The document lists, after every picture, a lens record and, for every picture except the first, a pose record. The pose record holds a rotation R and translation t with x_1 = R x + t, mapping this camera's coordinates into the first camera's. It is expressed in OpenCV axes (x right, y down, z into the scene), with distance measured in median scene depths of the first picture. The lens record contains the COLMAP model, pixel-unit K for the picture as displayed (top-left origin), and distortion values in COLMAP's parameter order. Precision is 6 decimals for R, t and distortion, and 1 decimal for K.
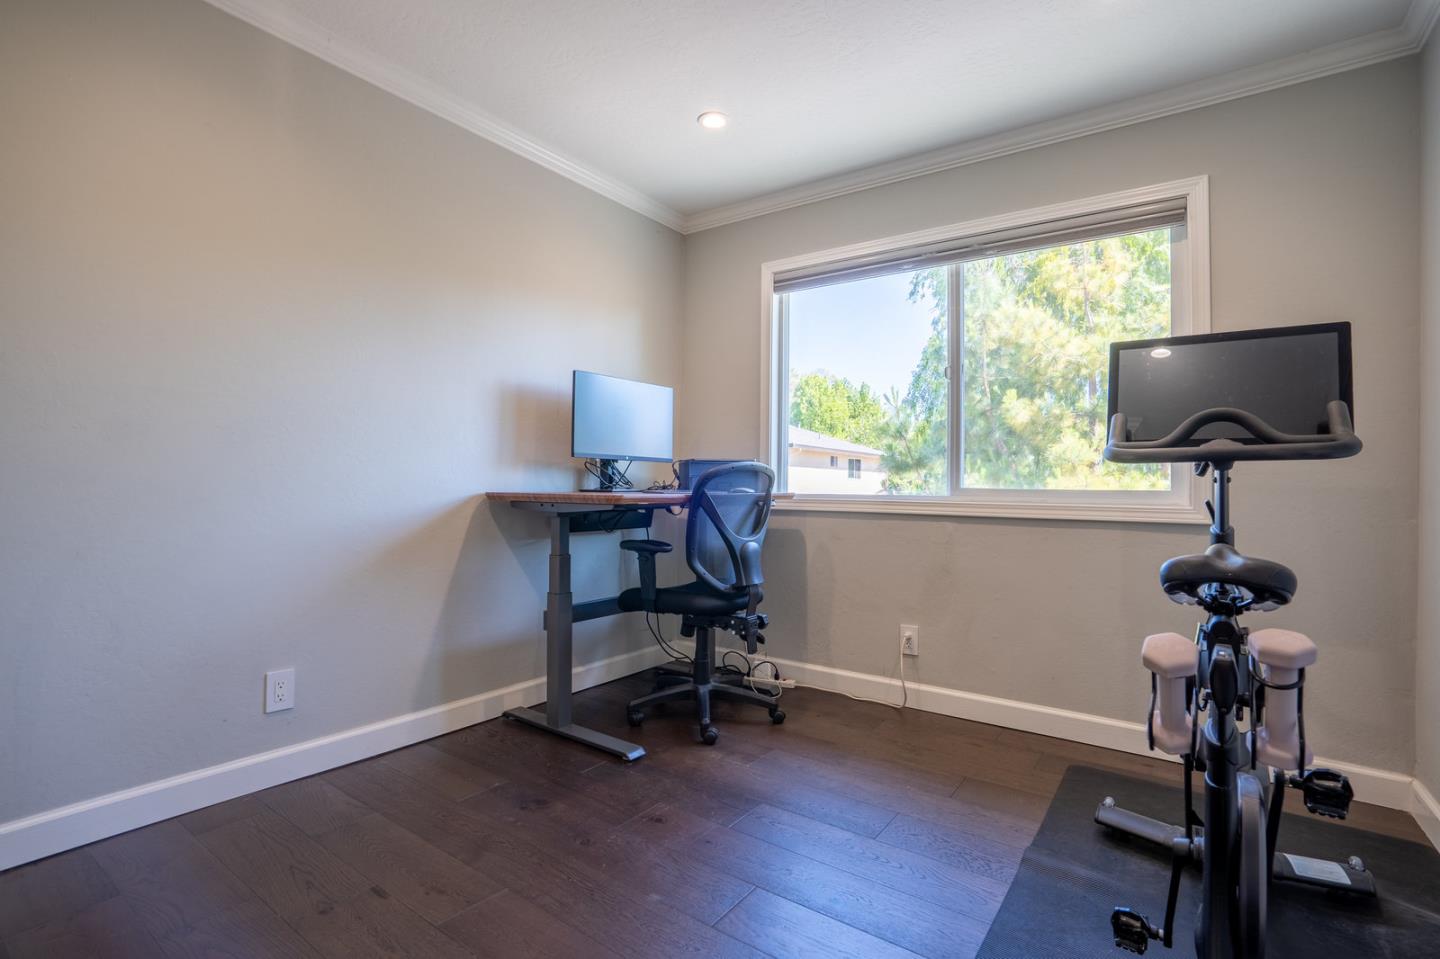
lens RADIAL K [[681.8, 0, 720.0], [0, 681.8, 479.5], [0, 0, 1]] dist [-0.029951, 0.000495]
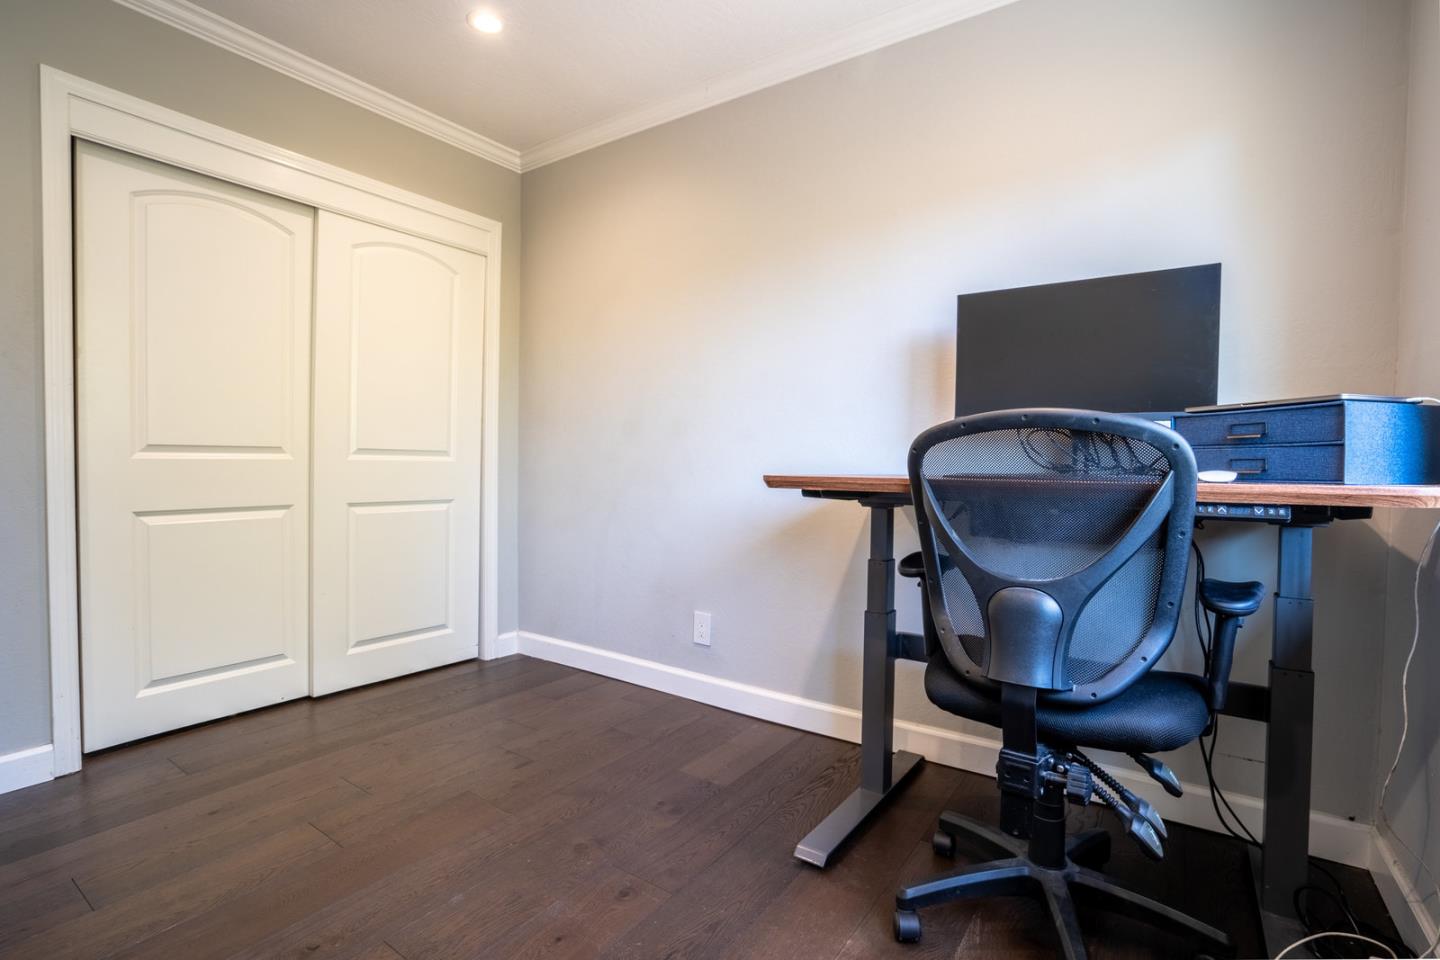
lens RADIAL K [[681.8, 0, 720.0], [0, 681.8, 480.0], [0, 0, 1]] dist [-0.029951, 0.000495]
pose [[0.006464, 0.006116, -0.999960, 0.587841], [-0.007413, 0.999954, 0.006068, 0.024289], [0.999952, 0.007373, 0.006509, 0.956988]]
